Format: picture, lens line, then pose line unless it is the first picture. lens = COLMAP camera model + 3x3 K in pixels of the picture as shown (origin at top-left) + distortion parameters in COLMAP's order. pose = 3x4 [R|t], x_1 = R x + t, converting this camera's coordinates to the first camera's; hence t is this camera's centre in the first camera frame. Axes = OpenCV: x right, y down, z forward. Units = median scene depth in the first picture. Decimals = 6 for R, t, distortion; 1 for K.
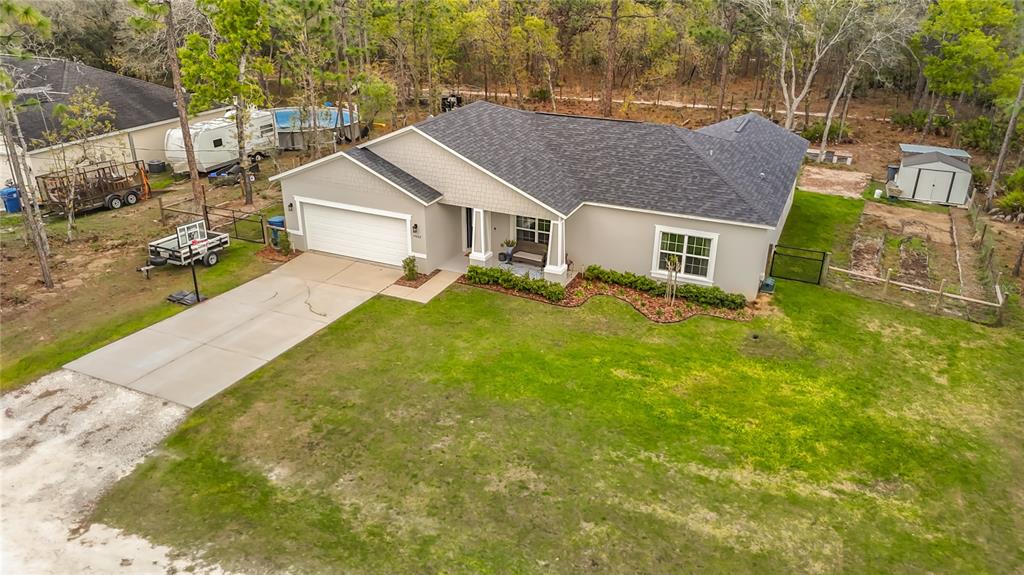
lens RADIAL K [[759.2, 0, 512.0], [0, 759.2, 287.5], [0, 0, 1]] dist [0.089360, -0.102058]
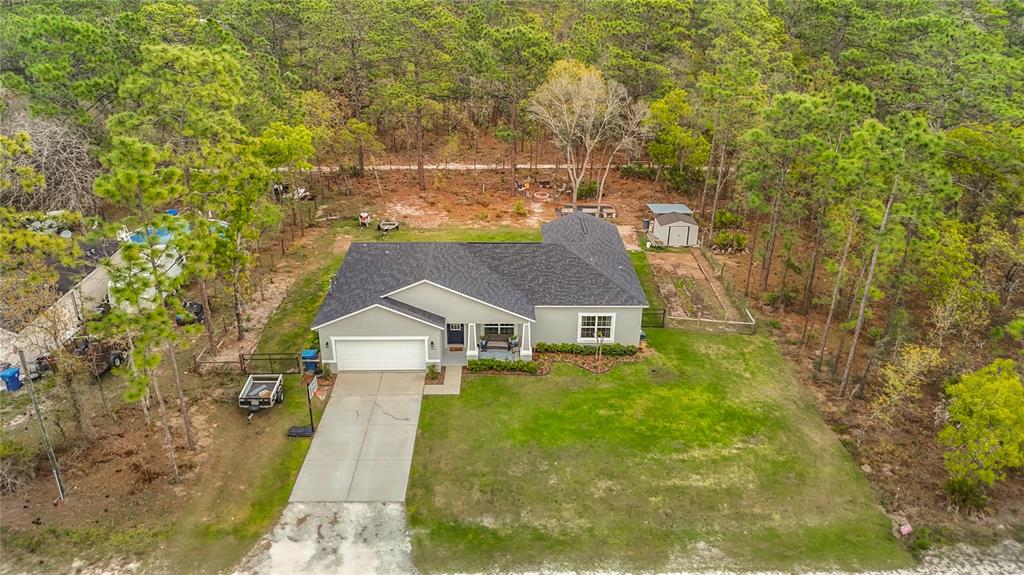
lens RADIAL K [[759.2, 0, 512.0], [0, 759.2, 287.5], [0, 0, 1]] dist [0.089360, -0.102058]
pose [[0.903649, -0.182850, 0.387277, -0.562403], [0.173061, 0.983061, 0.060335, -0.260039], [-0.391749, 0.012501, 0.919987, -0.442381]]
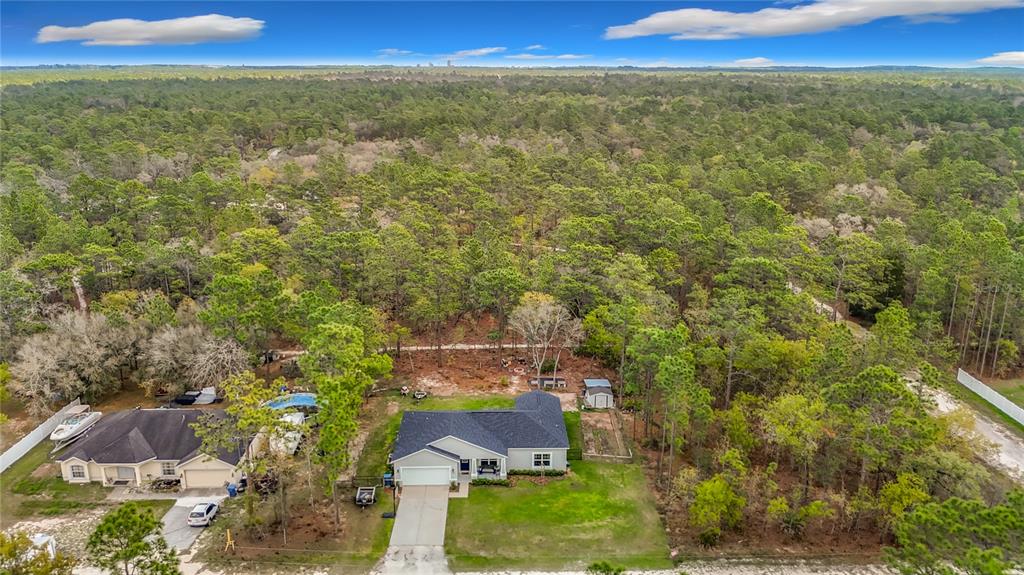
lens RADIAL K [[794.8, 0, 512.0], [0, 794.8, 287.5], [0, 0, 1]] dist [0.068933, -0.296832]
pose [[0.901988, -0.126662, 0.412764, -1.100897], [0.181451, 0.978684, -0.096191, -0.432744], [-0.391782, 0.161659, 0.905744, -1.926822]]
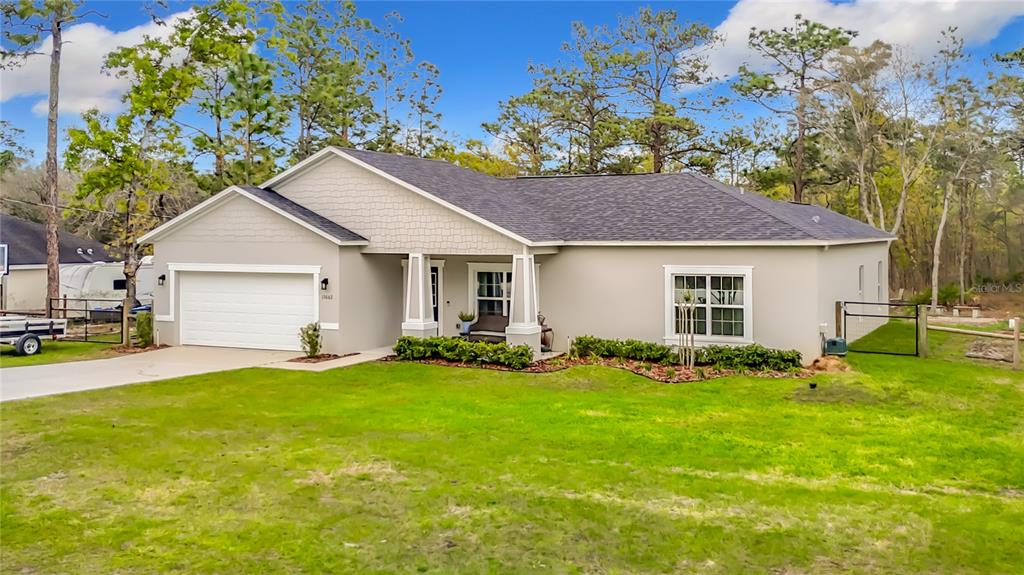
lens RADIAL K [[963.1, 0, 560.0], [0, 963.1, 232.0], [0, 0, 1]] dist [0.139037, -0.136760]
pose [[0.999618, -0.012289, -0.024761, 0.116164], [0.001123, 0.913065, -0.407813, 0.253310], [0.027620, 0.407629, 0.912730, 0.178073]]
